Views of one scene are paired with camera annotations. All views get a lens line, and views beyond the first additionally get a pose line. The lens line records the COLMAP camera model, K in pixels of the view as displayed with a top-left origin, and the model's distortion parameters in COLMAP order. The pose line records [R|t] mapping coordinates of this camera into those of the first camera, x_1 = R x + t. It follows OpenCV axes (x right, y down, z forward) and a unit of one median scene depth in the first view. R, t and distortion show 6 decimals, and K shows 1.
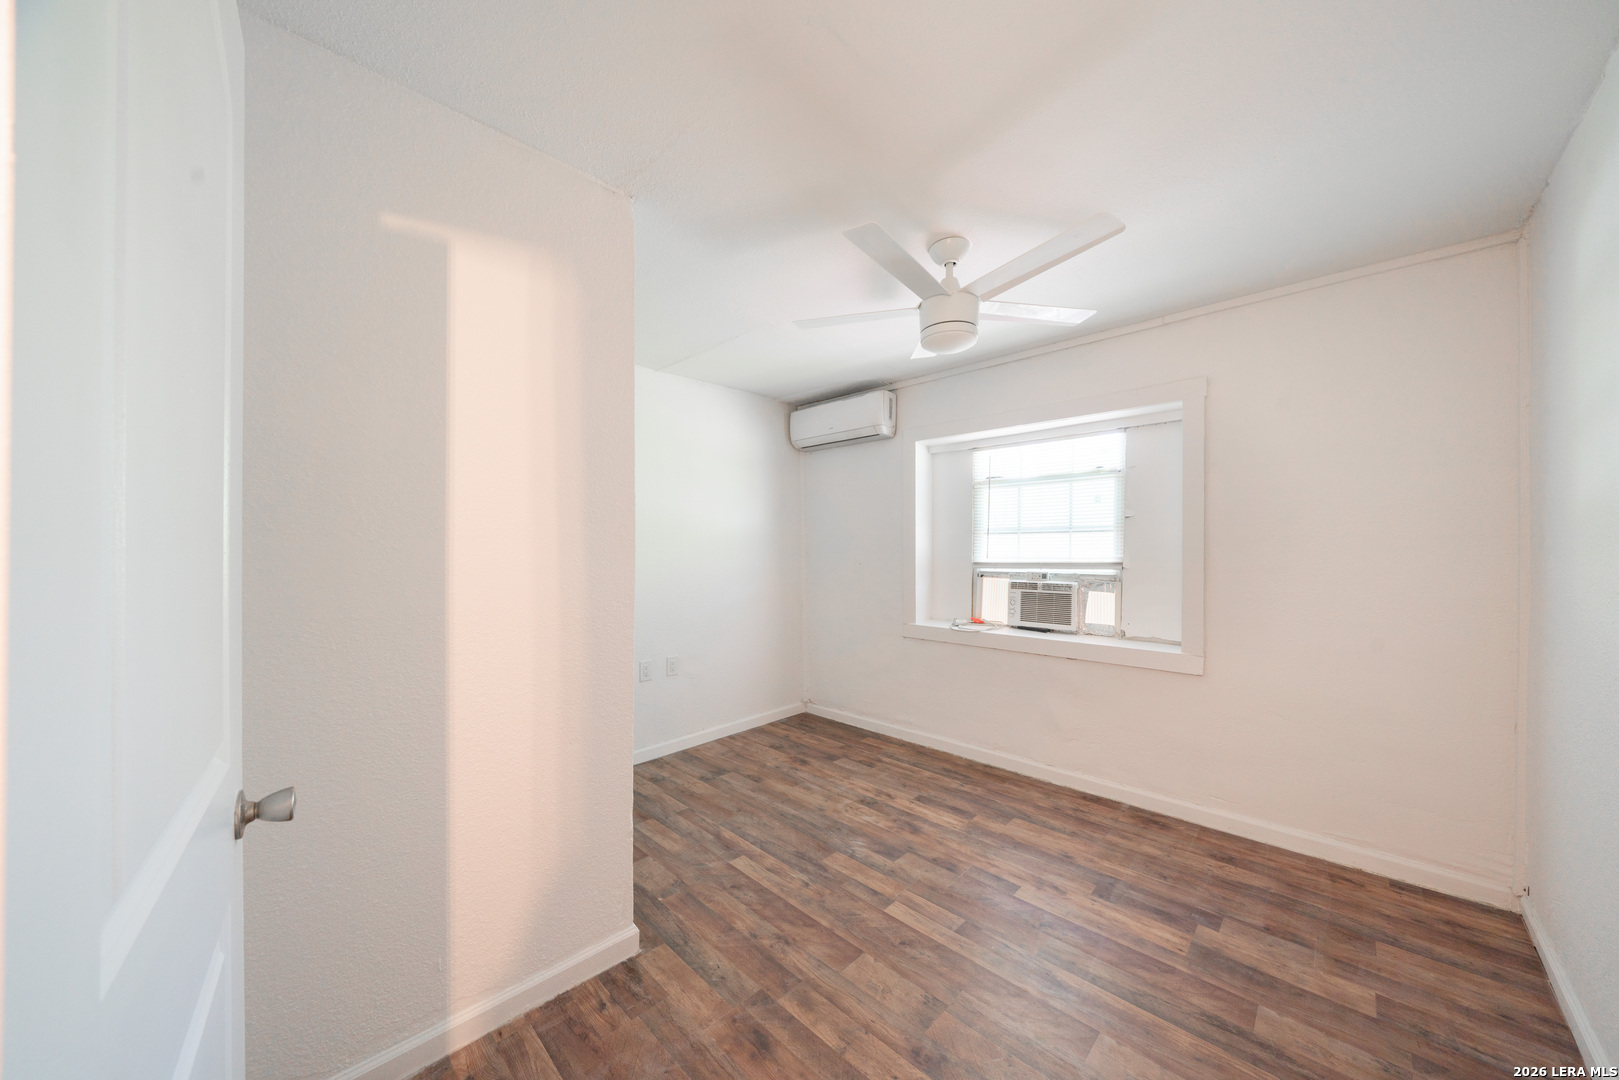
lens RADIAL K [[546.8, 0, 803.6], [0, 546.8, 553.2], [0, 0, 1]] dist [-0.003010, -0.000193]
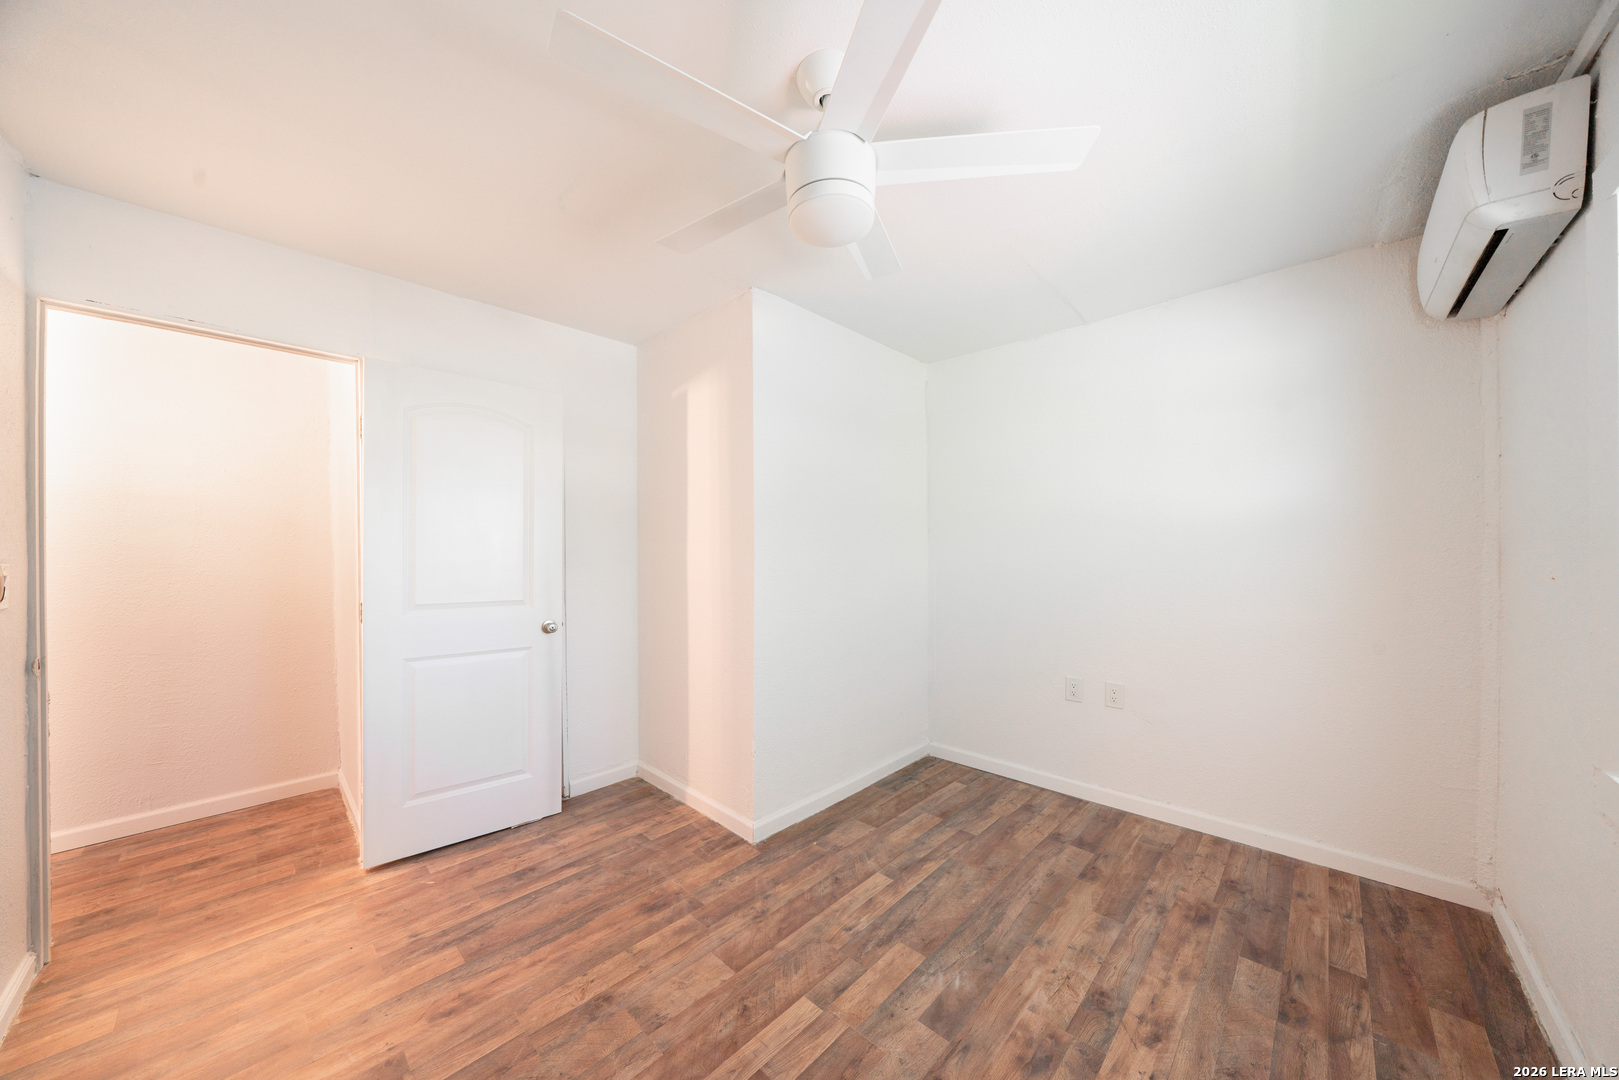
lens RADIAL K [[546.8, 0, 803.6], [0, 546.8, 553.2], [0, 0, 1]] dist [-0.003010, -0.000193]
pose [[0.019033, 0.008072, -0.999786, 0.798033], [0.000576, 0.999967, 0.008084, -0.002715], [0.999819, -0.000729, 0.019028, 0.833227]]
